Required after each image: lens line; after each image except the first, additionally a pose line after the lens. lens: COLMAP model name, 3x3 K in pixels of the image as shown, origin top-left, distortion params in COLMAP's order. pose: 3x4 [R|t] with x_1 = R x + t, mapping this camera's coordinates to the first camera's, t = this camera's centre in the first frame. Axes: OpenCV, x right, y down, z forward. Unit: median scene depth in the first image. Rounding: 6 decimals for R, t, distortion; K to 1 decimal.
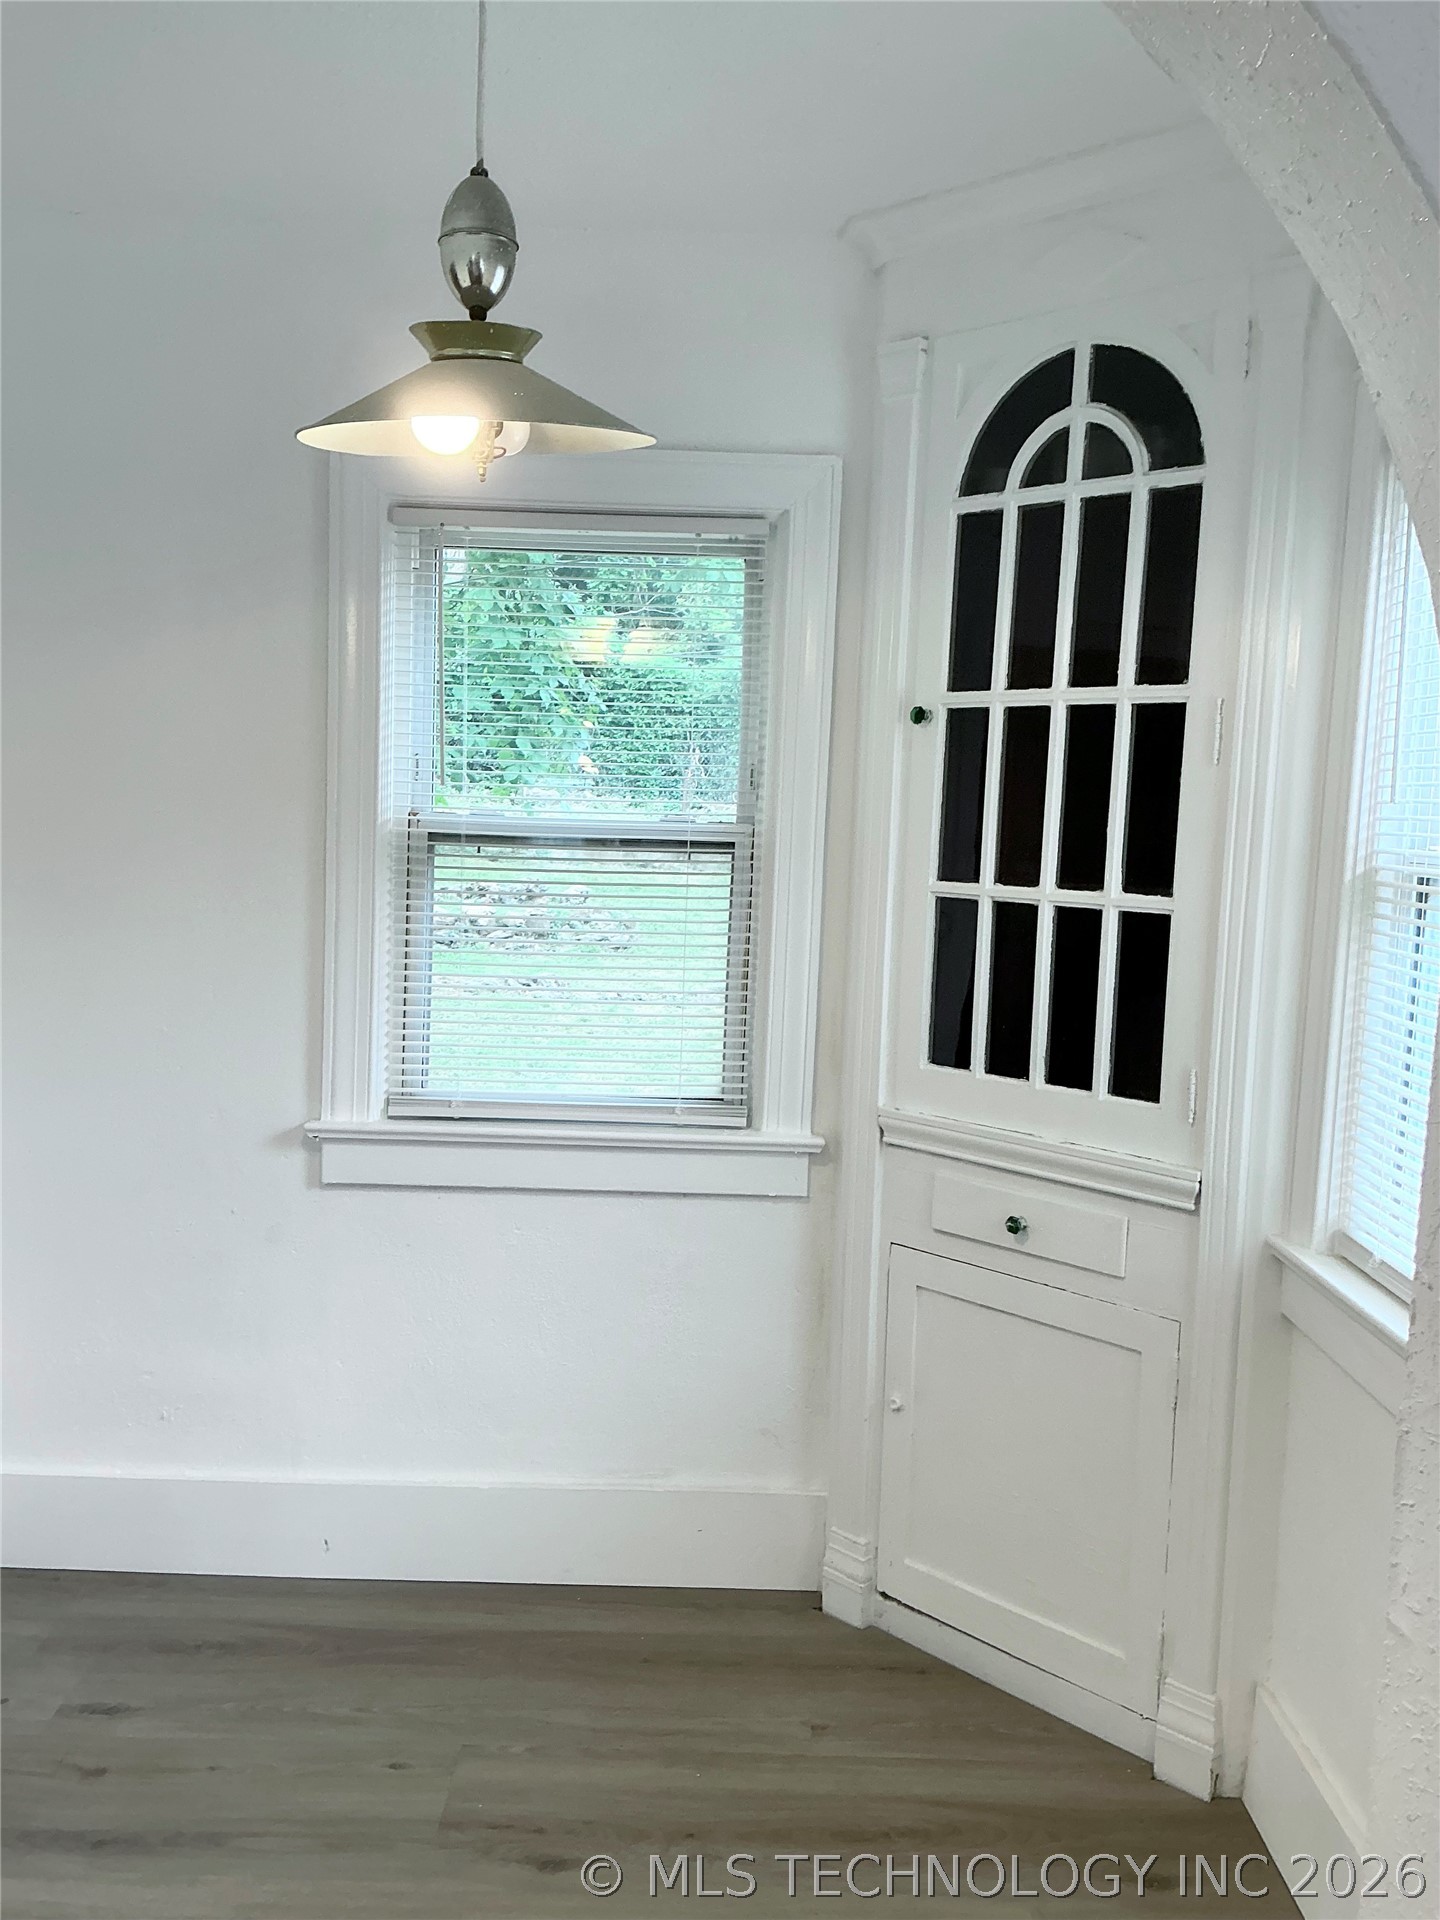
lens RADIAL K [[1581.6, 0, 718.1], [0, 1581.6, 955.2], [0, 0, 1]] dist [0.098198, -0.156819]
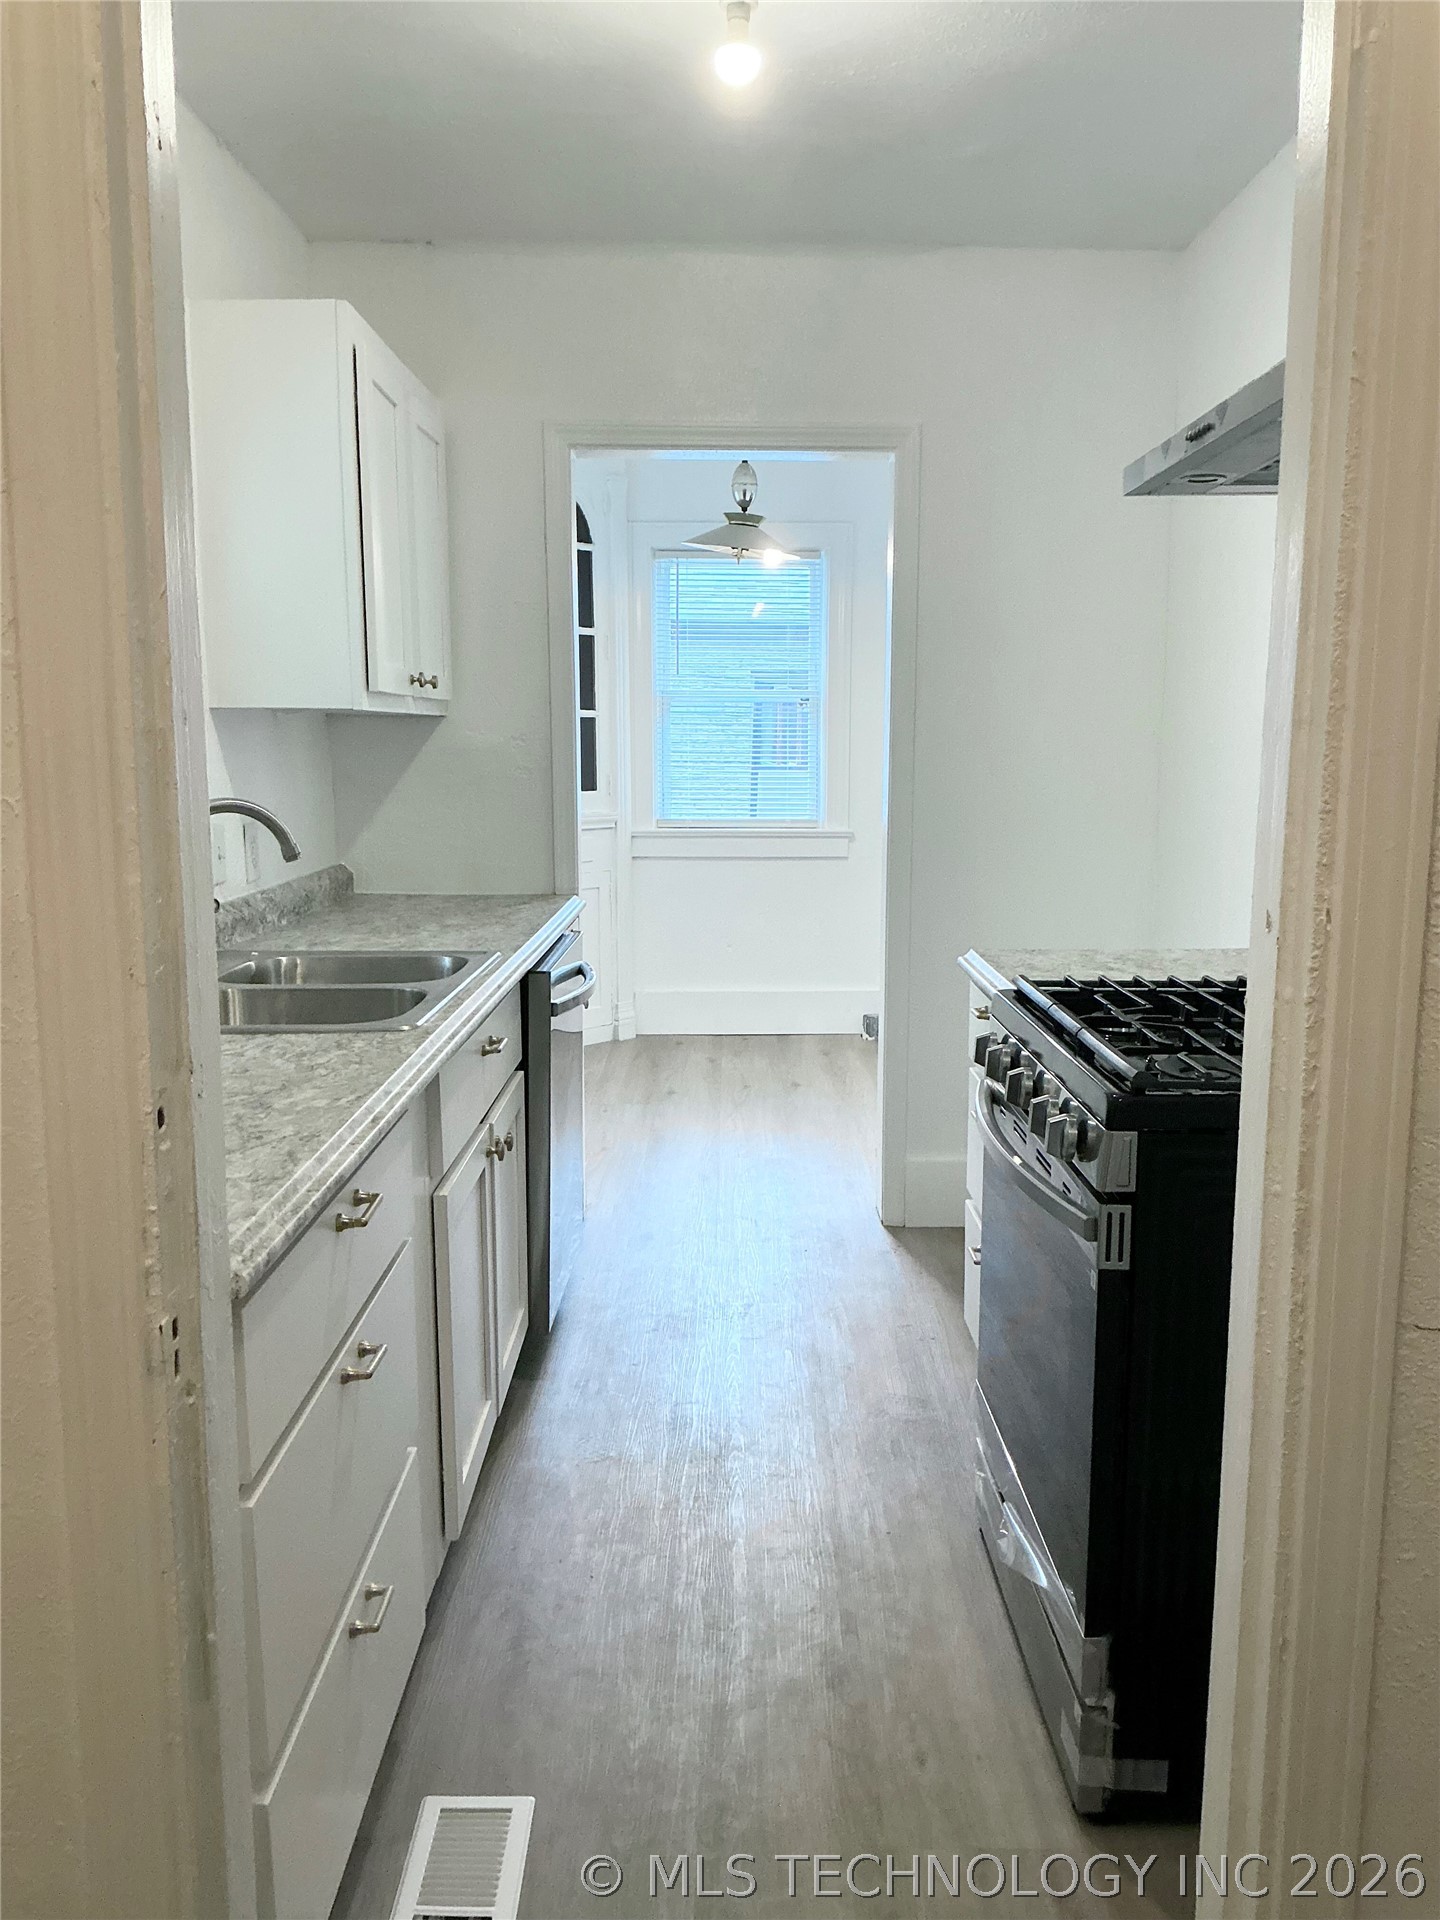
lens RADIAL K [[1581.6, 0, 707.8], [0, 1581.6, 953.5], [0, 0, 1]] dist [0.098198, -0.156819]
pose [[0.009138, -0.176164, 0.984318, -2.213287], [0.097470, 0.979829, 0.174456, -0.076841], [-0.995196, 0.094348, 0.026124, 0.738268]]
